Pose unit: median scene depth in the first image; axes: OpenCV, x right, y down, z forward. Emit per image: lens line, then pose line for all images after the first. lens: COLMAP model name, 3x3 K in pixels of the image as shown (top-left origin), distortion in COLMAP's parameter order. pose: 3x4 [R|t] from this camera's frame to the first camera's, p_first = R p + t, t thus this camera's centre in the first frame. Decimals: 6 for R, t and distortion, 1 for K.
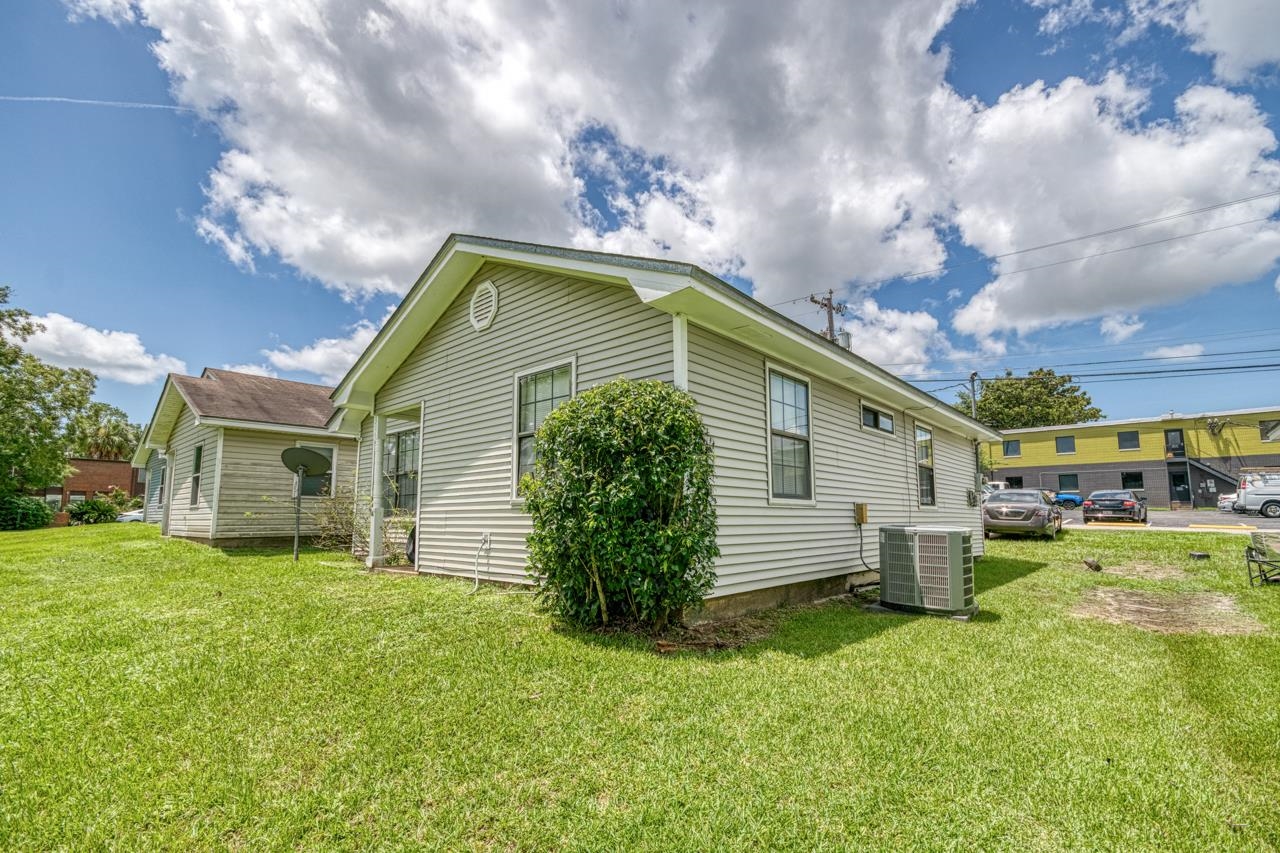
lens RADIAL K [[566.7, 0, 625.2], [0, 566.7, 445.3], [0, 0, 1]] dist [0.000315, -0.000200]
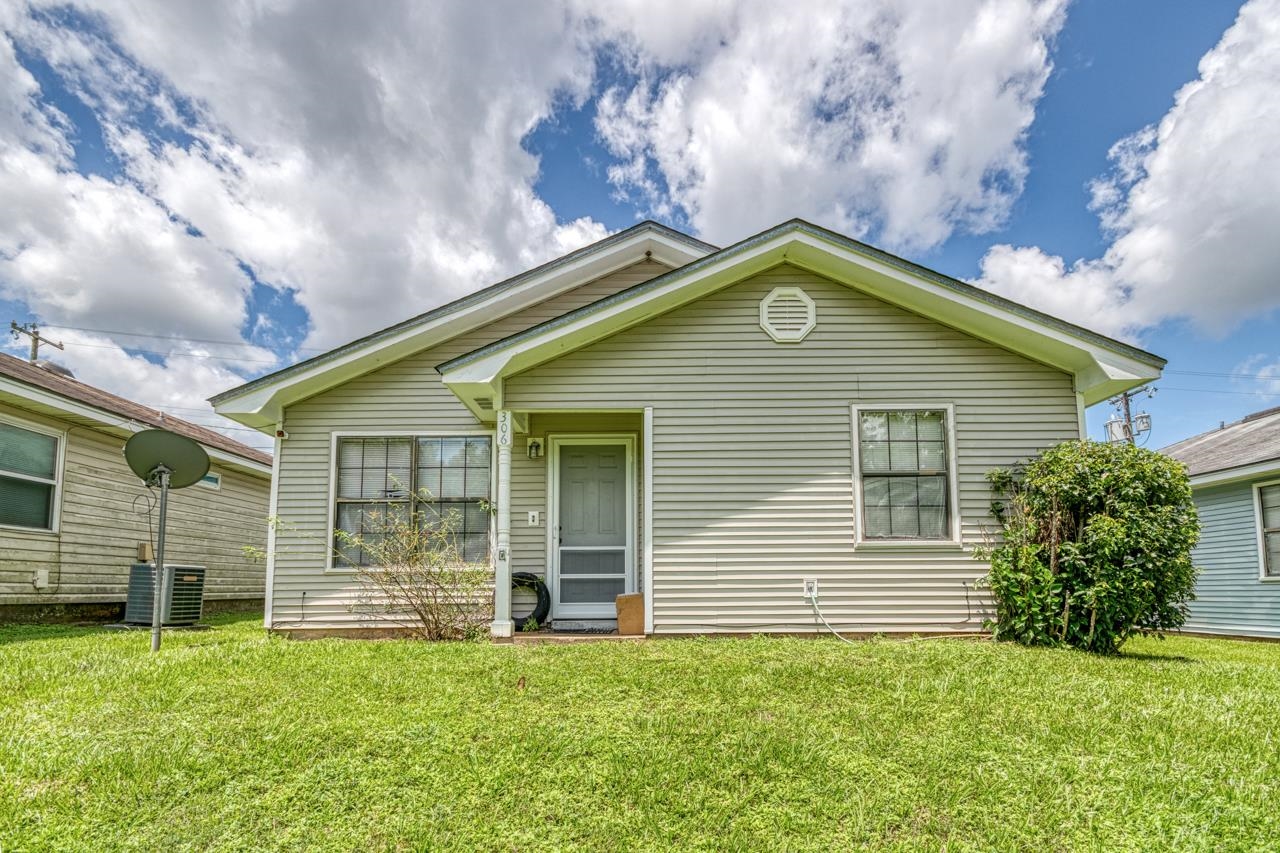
lens RADIAL K [[590.6, 0, 621.4], [0, 590.6, 534.9], [0, 0, 1]] dist [0.011152, -0.002157]
pose [[0.744975, 0.056089, 0.664730, -0.564291], [-0.082988, 0.996511, 0.008922, 0.053619], [-0.661910, -0.061811, 0.747031, 0.270973]]
